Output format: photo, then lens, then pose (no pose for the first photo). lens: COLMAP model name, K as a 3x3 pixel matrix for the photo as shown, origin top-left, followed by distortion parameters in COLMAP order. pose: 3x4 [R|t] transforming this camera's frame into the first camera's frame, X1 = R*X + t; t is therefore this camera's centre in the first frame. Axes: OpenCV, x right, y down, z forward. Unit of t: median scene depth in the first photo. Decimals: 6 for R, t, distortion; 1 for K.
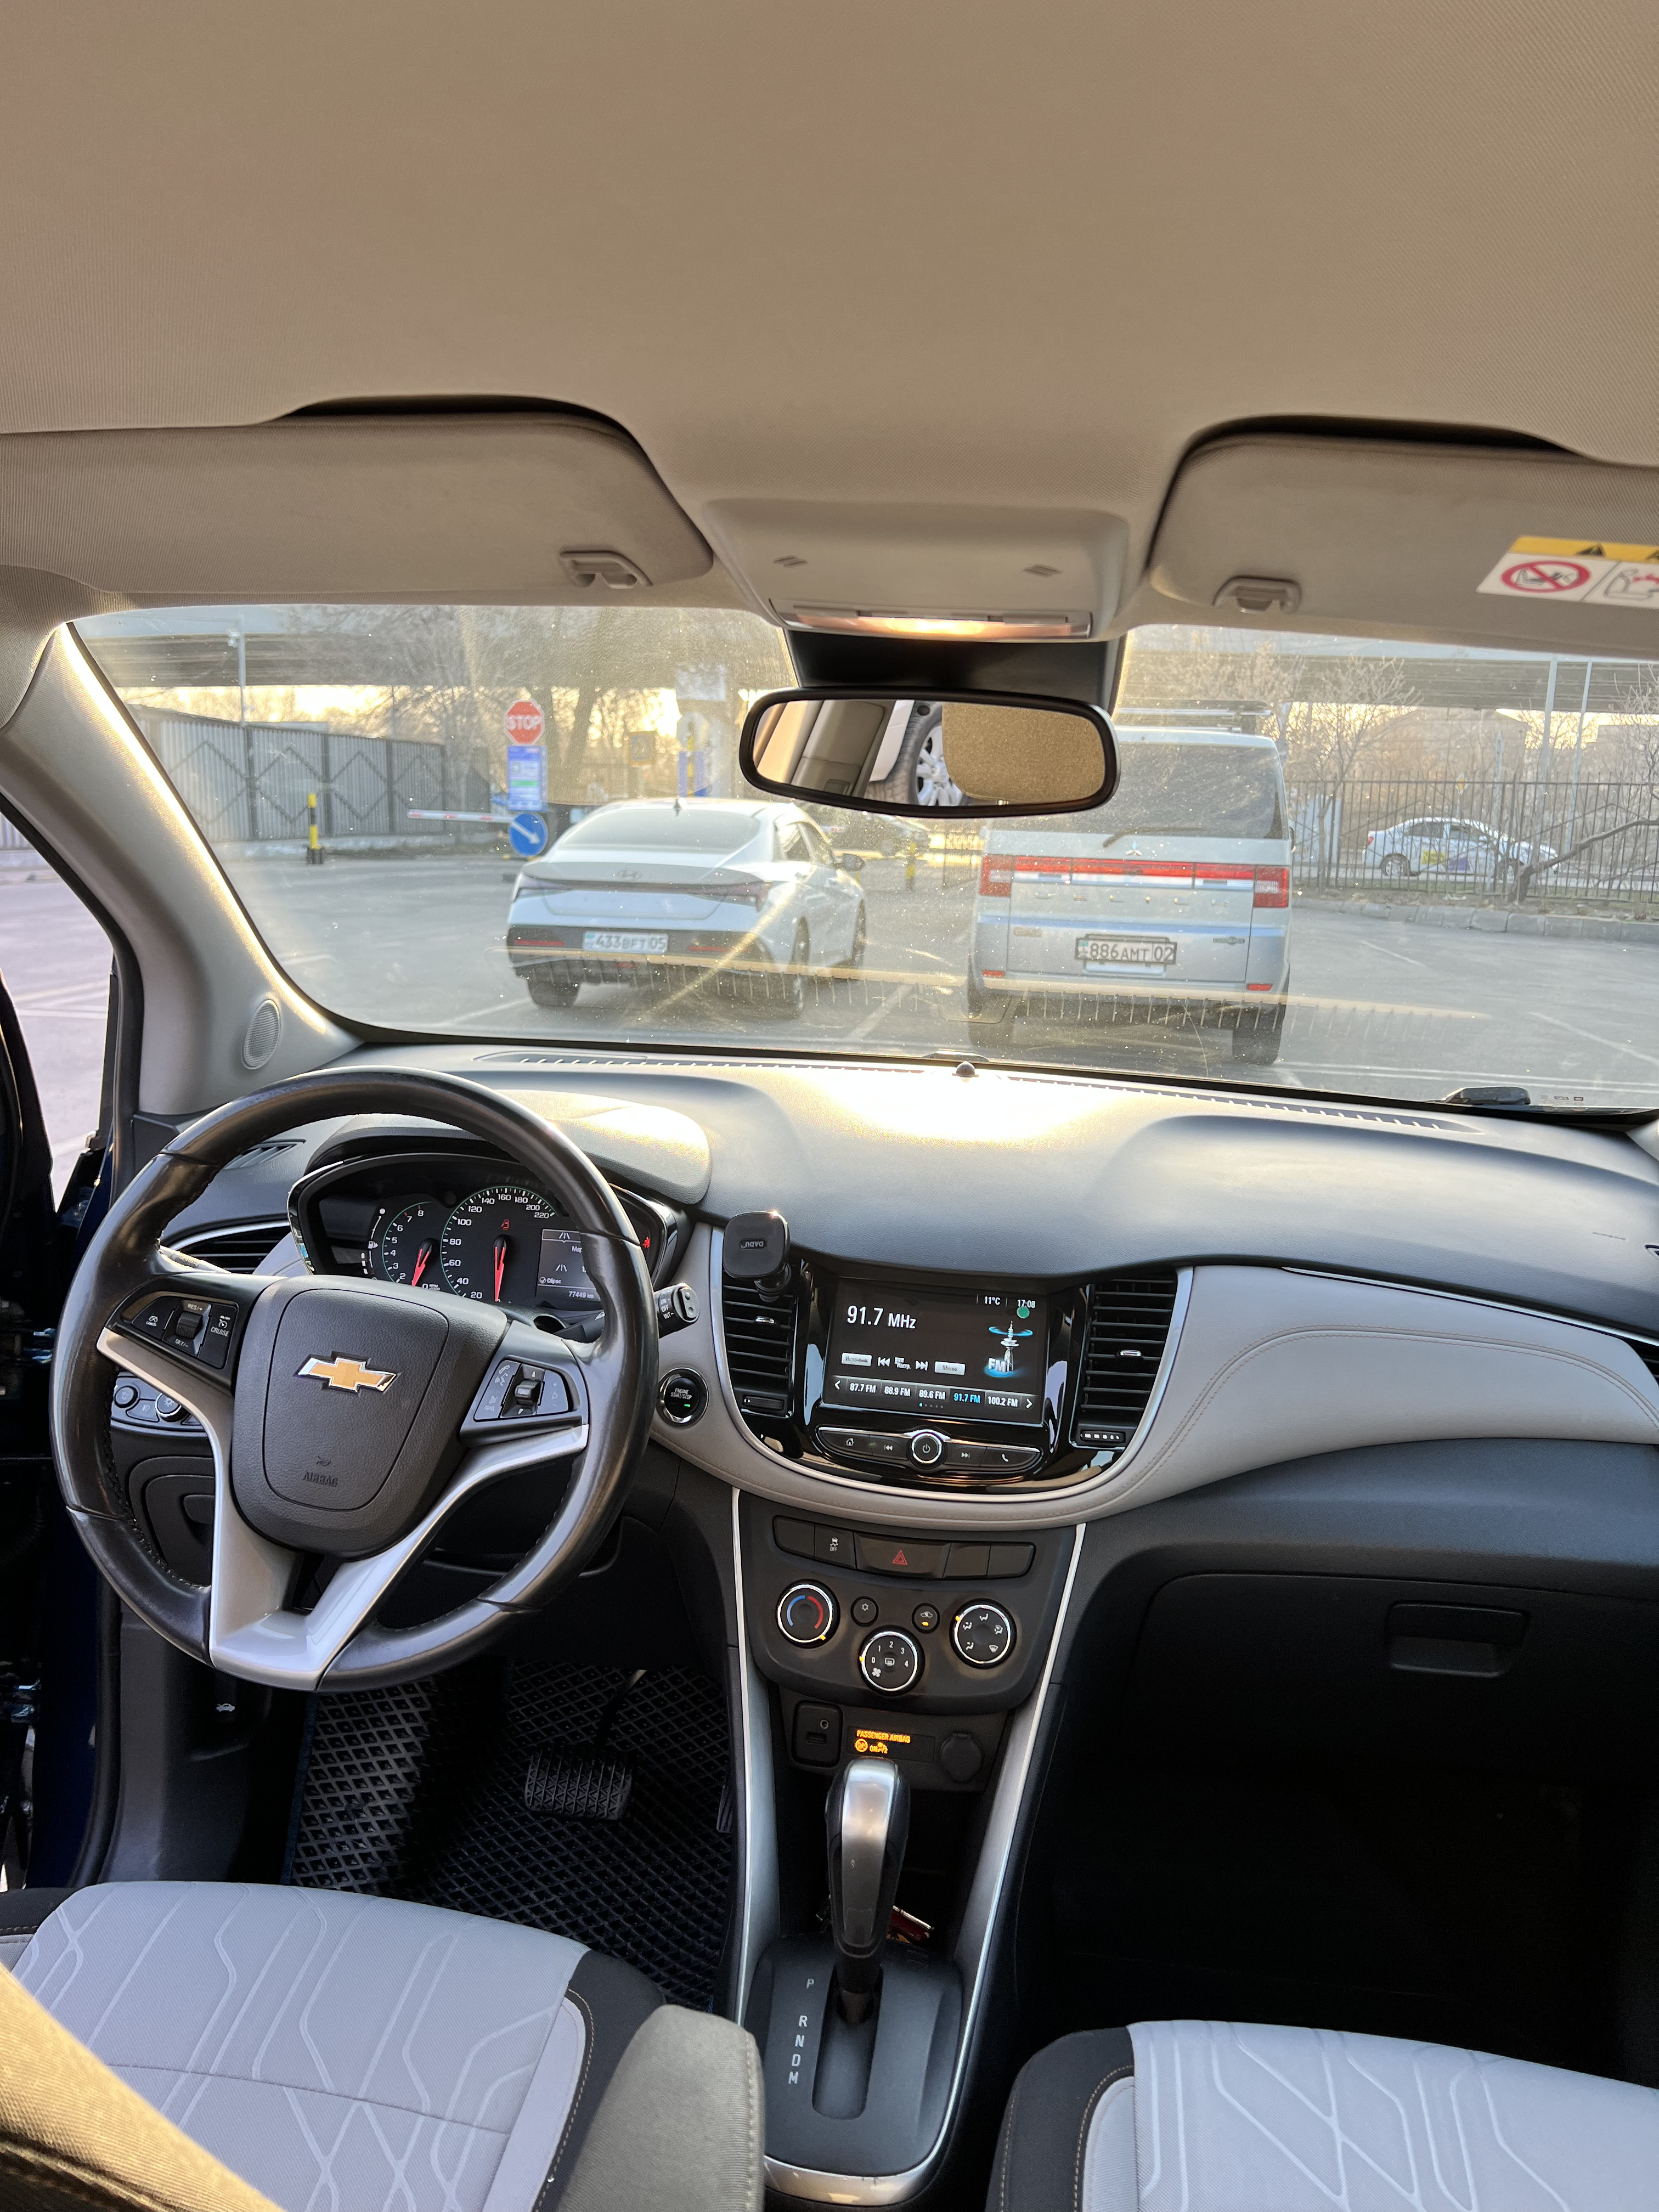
lens RADIAL K [[1661.5, 0, 894.6], [0, 1661.5, 1104.1], [0, 0, 1]] dist [0.060249, -0.141592]
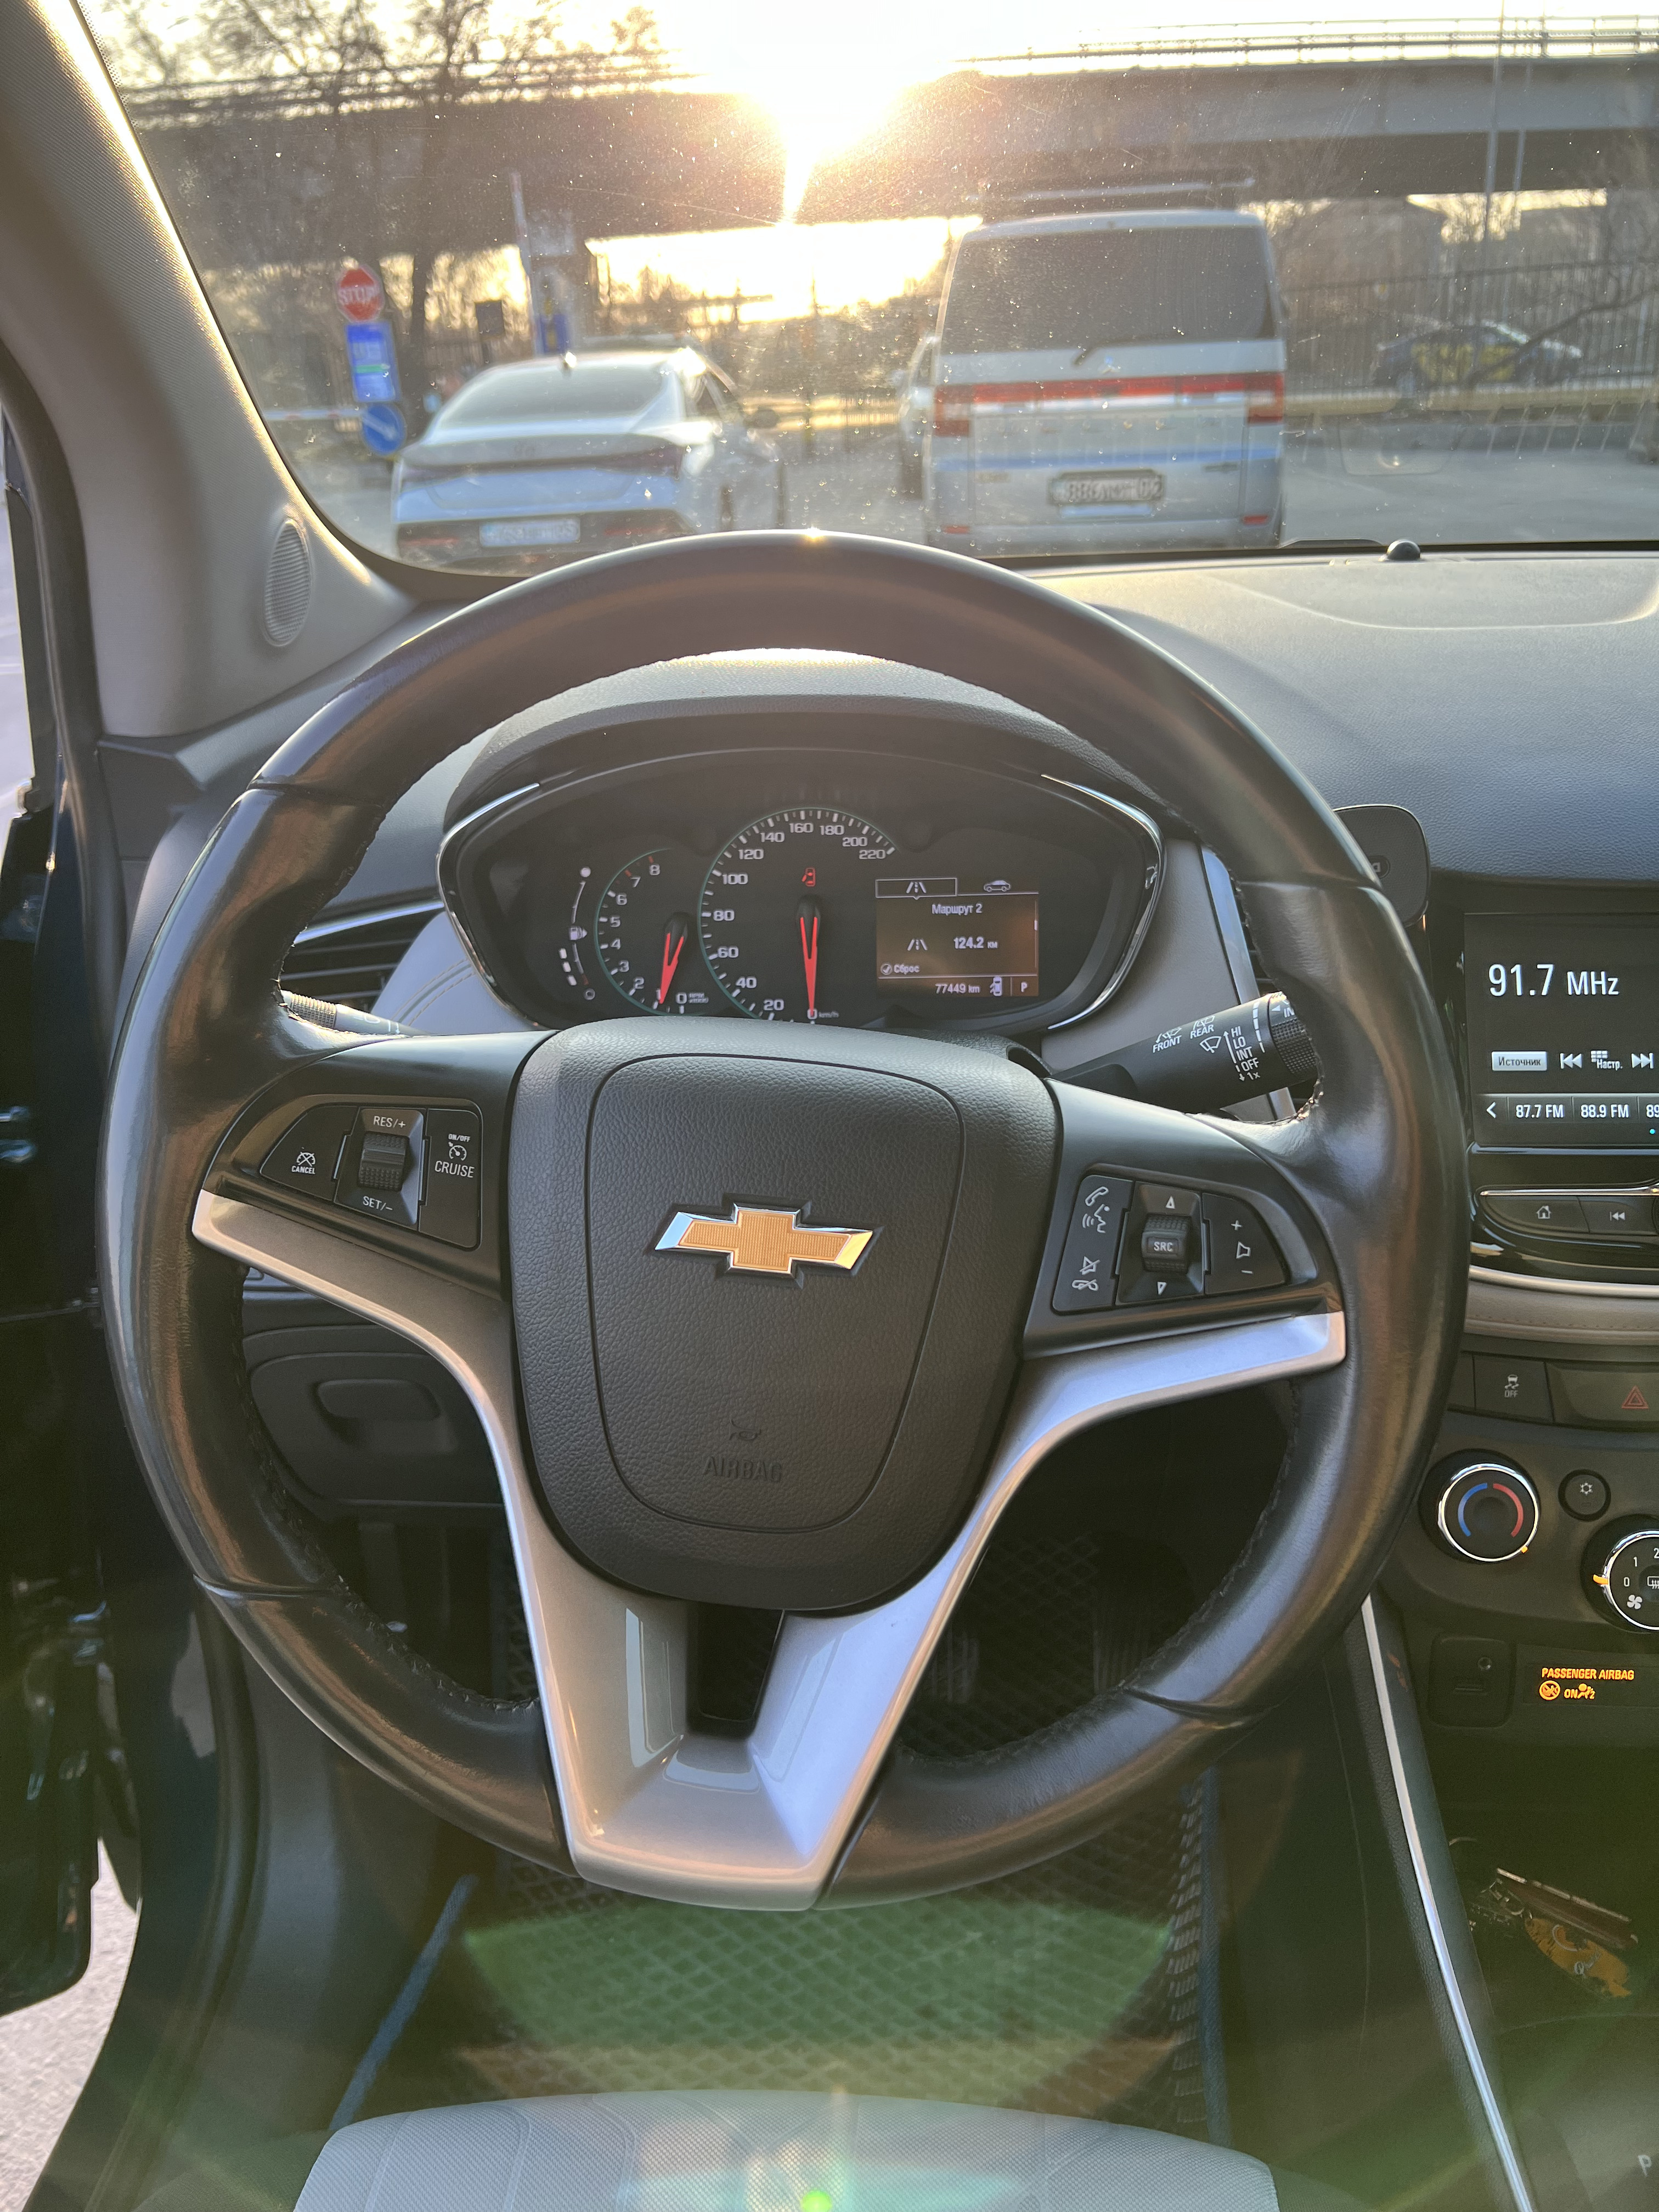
lens RADIAL K [[1667.7, 0, 861.6], [0, 1667.7, 1111.4], [0, 0, 1]] dist [0.117882, -0.262001]
pose [[0.995238, -0.096130, 0.016122, -0.238638], [0.089600, 0.967372, 0.236990, 0.017025], [-0.038378, -0.234417, 0.971378, 0.441199]]
